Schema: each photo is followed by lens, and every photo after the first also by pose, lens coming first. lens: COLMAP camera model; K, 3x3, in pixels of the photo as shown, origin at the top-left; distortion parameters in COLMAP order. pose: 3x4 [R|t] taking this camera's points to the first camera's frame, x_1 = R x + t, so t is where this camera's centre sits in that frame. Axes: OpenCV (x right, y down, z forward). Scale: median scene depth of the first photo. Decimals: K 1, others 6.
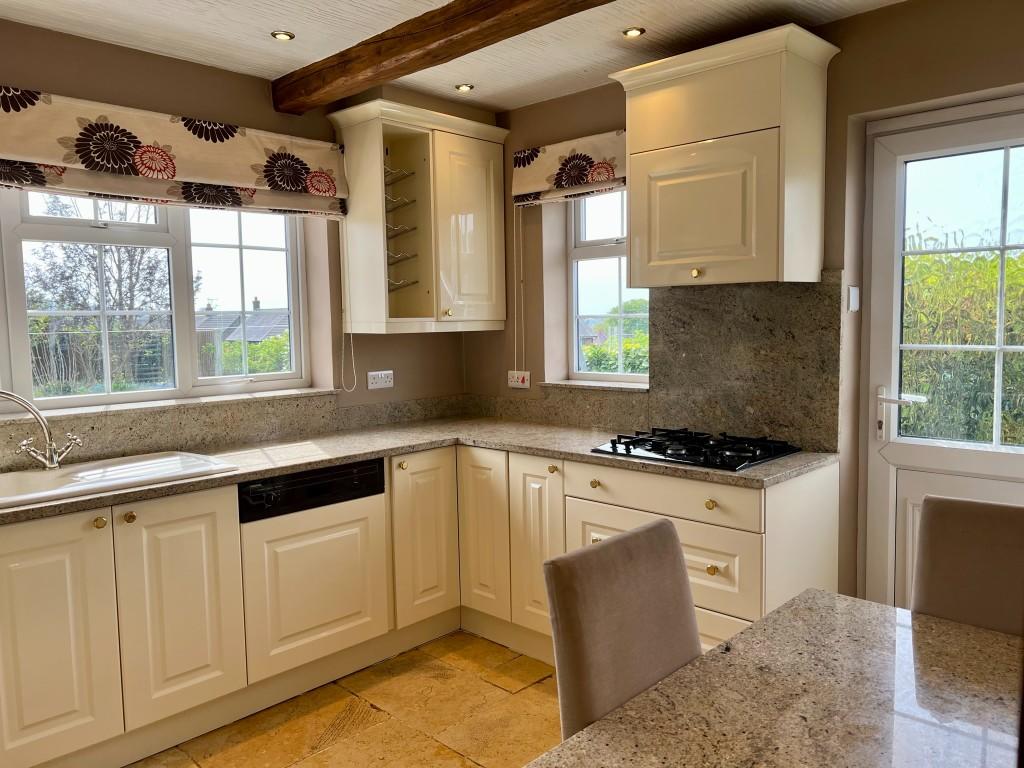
lens RADIAL K [[773.9, 0, 511.9], [0, 773.9, 381.3], [0, 0, 1]] dist [0.023358, -0.009830]
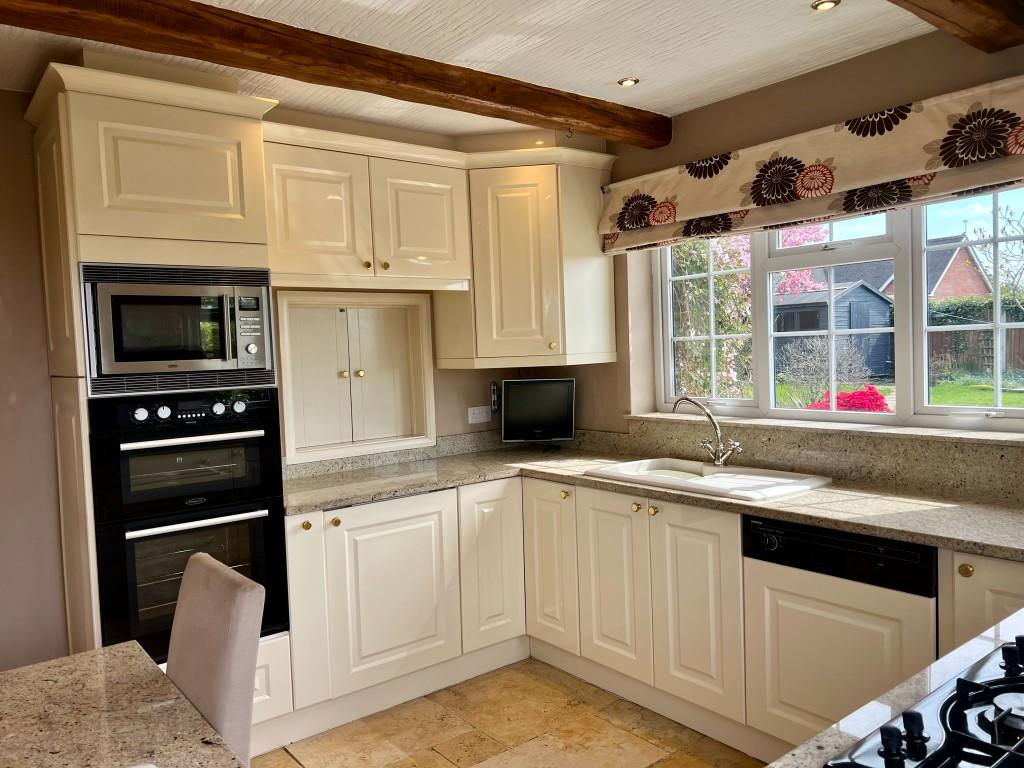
lens RADIAL K [[773.9, 0, 512.0], [0, 773.9, 386.0], [0, 0, 1]] dist [0.023358, -0.009830]
pose [[-0.136985, 0.074992, -0.987730, 0.588966], [-0.040149, 0.995891, 0.081179, -0.088702], [0.989759, 0.050777, -0.133411, 0.774285]]
